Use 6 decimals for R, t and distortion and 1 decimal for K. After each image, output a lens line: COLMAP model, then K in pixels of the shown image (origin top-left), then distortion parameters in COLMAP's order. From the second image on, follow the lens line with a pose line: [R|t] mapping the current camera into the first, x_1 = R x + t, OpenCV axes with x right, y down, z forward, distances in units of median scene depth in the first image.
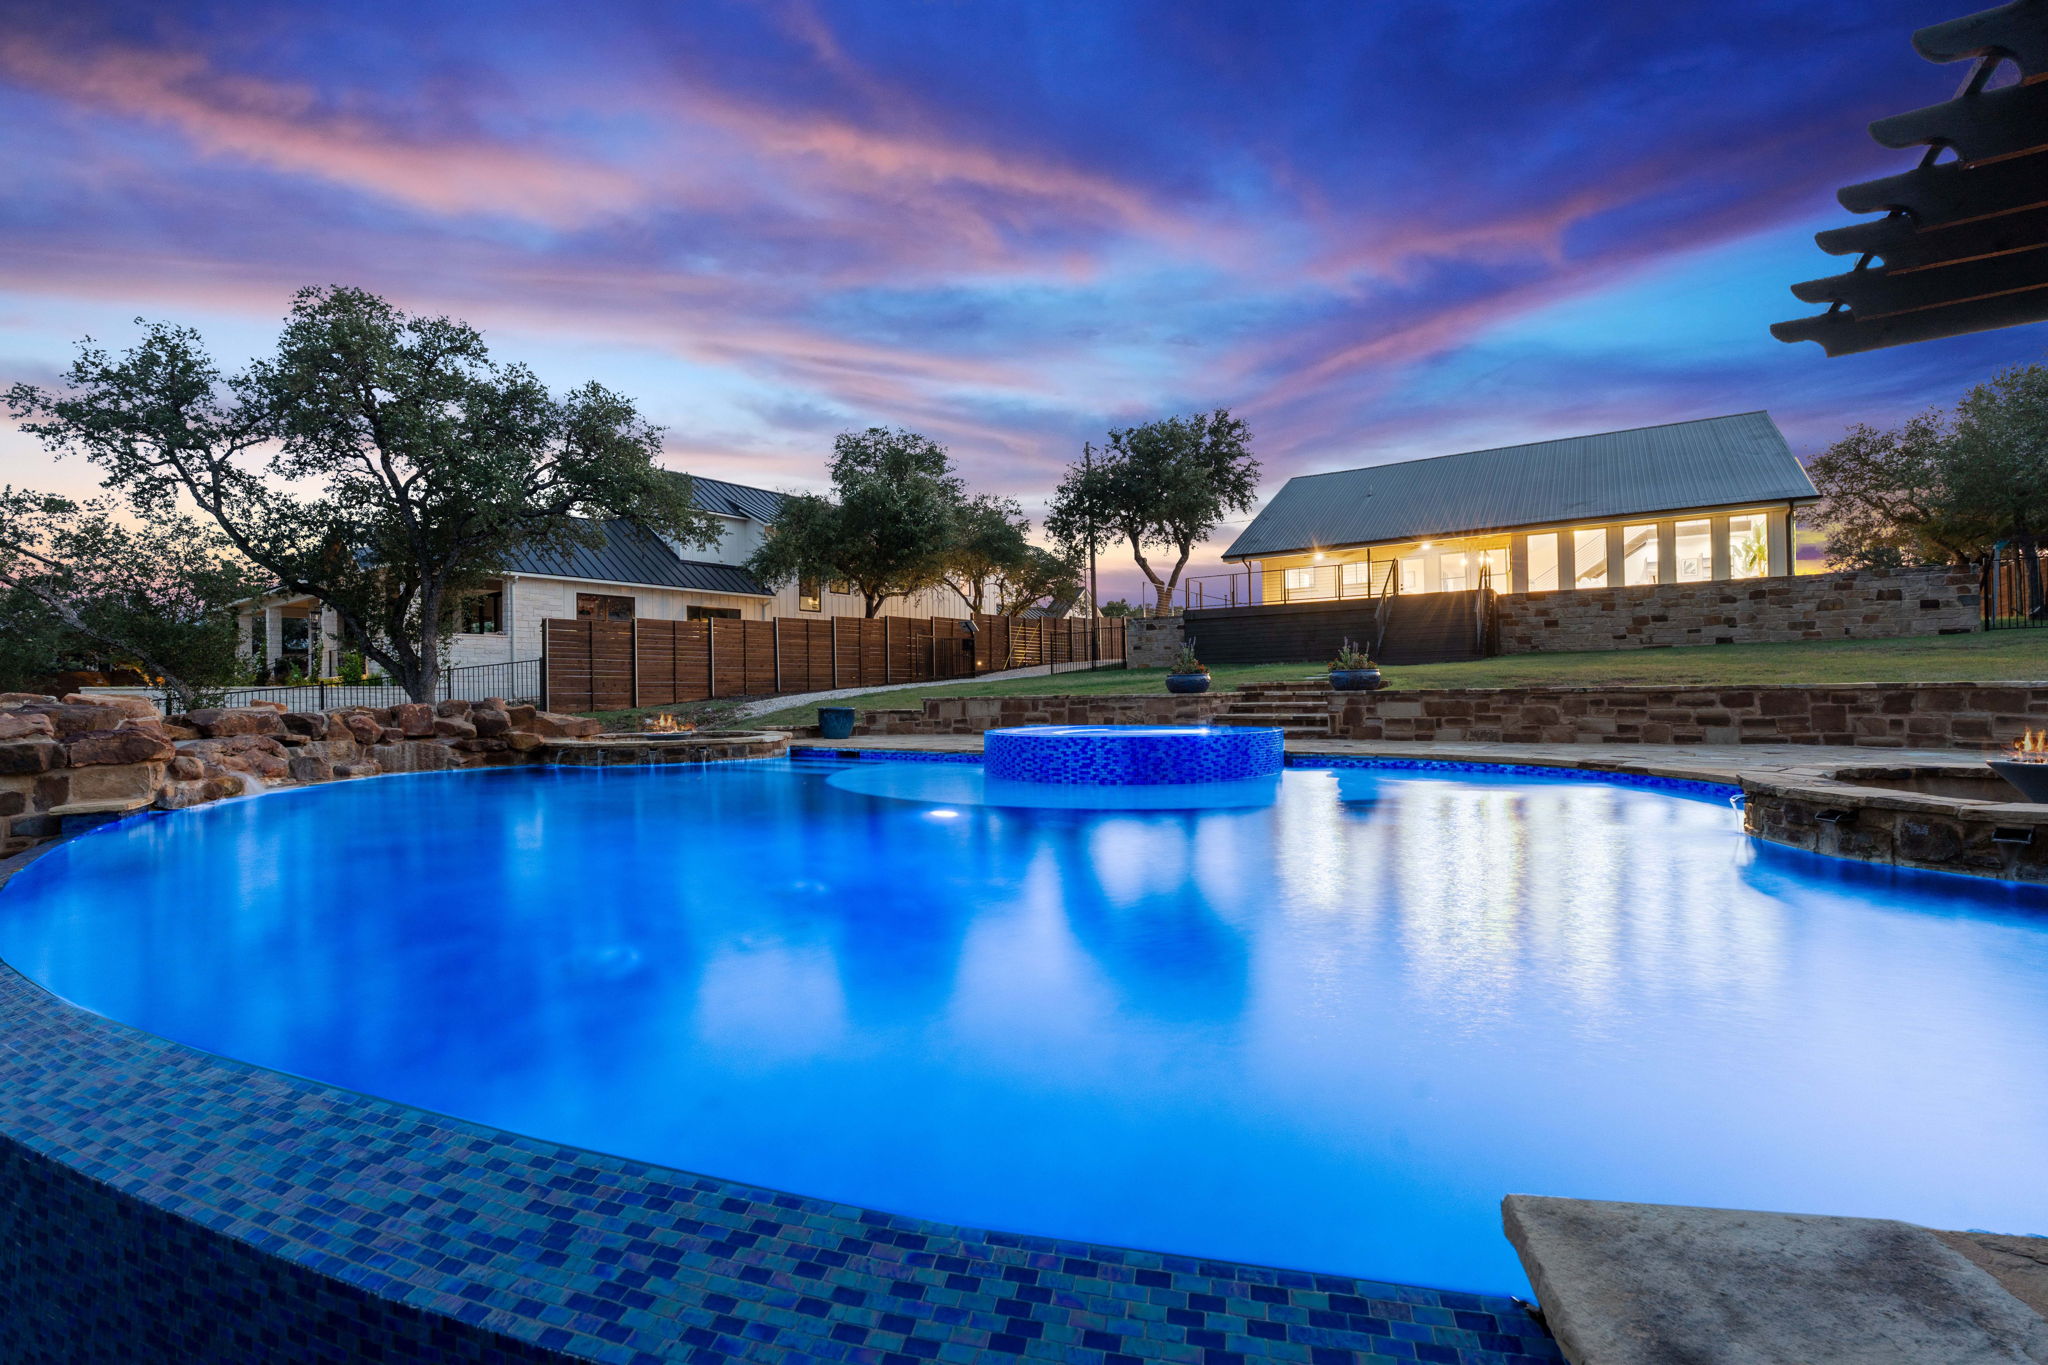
lens RADIAL K [[907.1, 0, 1031.0], [0, 907.1, 664.8], [0, 0, 1]] dist [-0.008096, 0.001573]
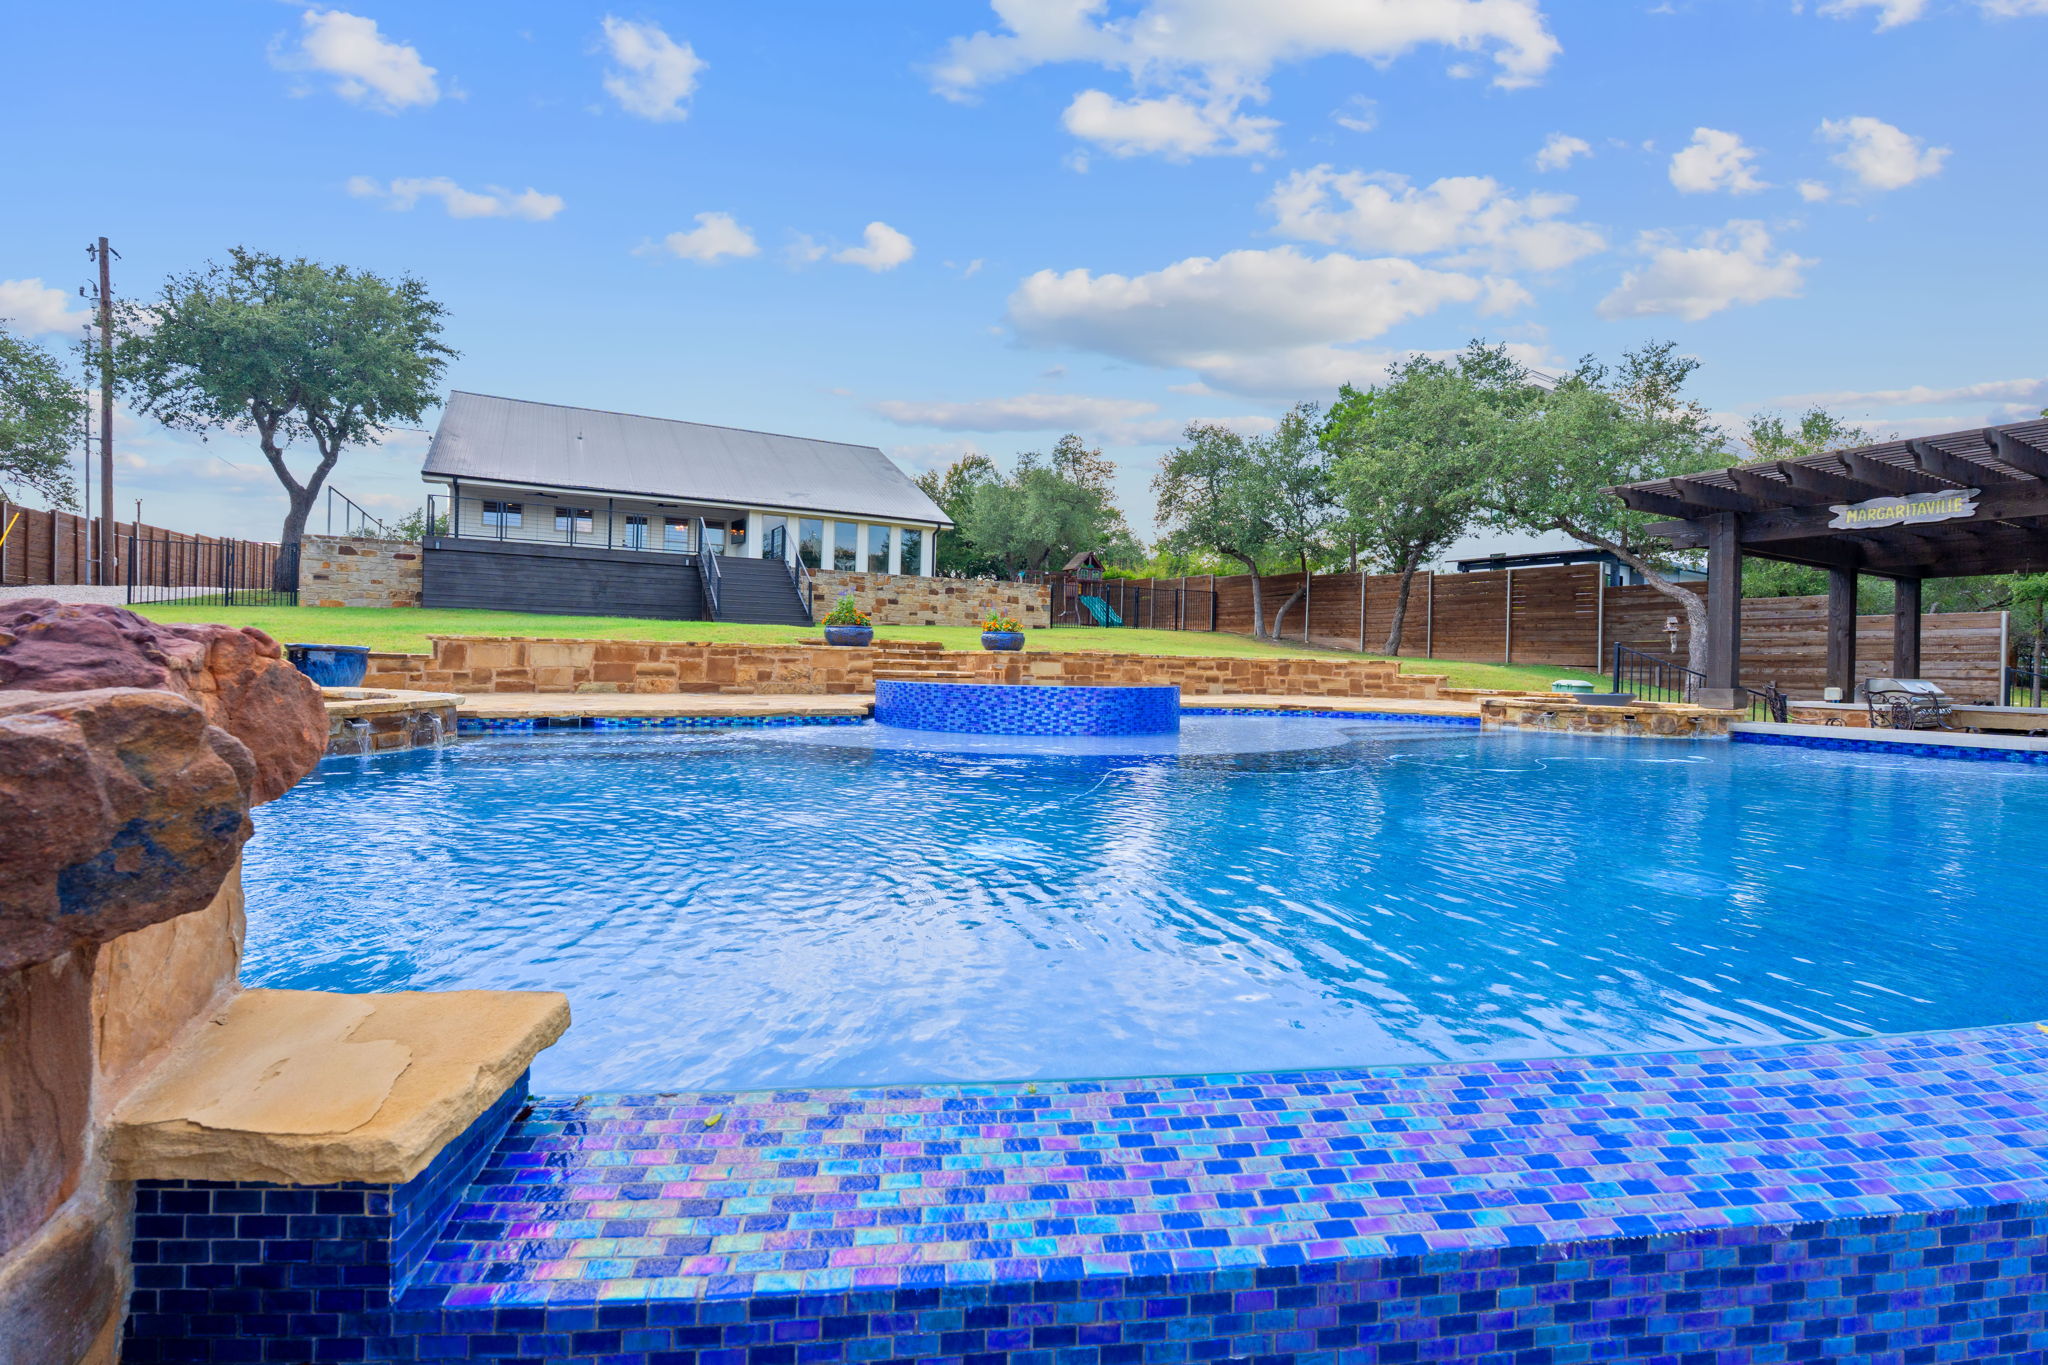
lens RADIAL K [[907.1, 0, 999.5], [0, 907.1, 671.3], [0, 0, 1]] dist [-0.008096, 0.001573]
pose [[0.474259, 0.017219, 0.880217, -0.488770], [-0.058101, 0.998241, 0.011777, 0.031133], [-0.878466, -0.056727, 0.474425, 0.353644]]
